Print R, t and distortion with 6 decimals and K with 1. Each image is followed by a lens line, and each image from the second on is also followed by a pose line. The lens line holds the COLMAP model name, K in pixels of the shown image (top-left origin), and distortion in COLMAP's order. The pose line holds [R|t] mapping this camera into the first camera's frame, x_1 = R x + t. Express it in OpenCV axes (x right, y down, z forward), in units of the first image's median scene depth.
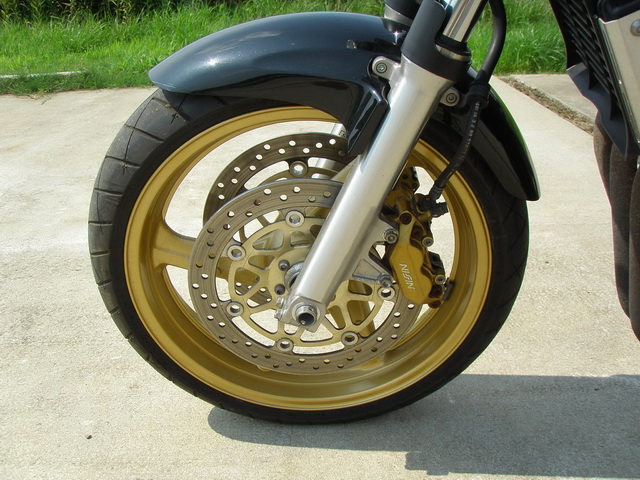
lens RADIAL K [[708.5, 0, 321.0], [0, 708.5, 235.9], [0, 0, 1]] dist [-0.144651, 0.000000]
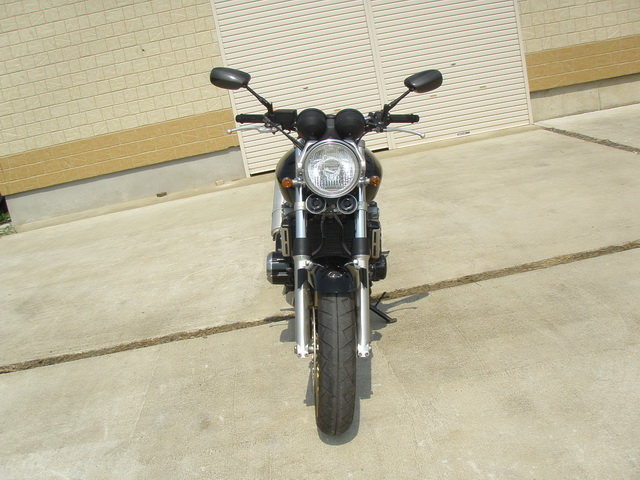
lens RADIAL K [[708.5, 0, 314.5], [0, 708.5, 243.0], [0, 0, 1]] dist [-0.144651, 0.000000]
pose [[-0.038635, -0.218414, 0.975091, -2.440582], [0.521965, 0.827698, 0.206080, -0.855397], [-0.852091, 0.516925, 0.082026, 0.649977]]
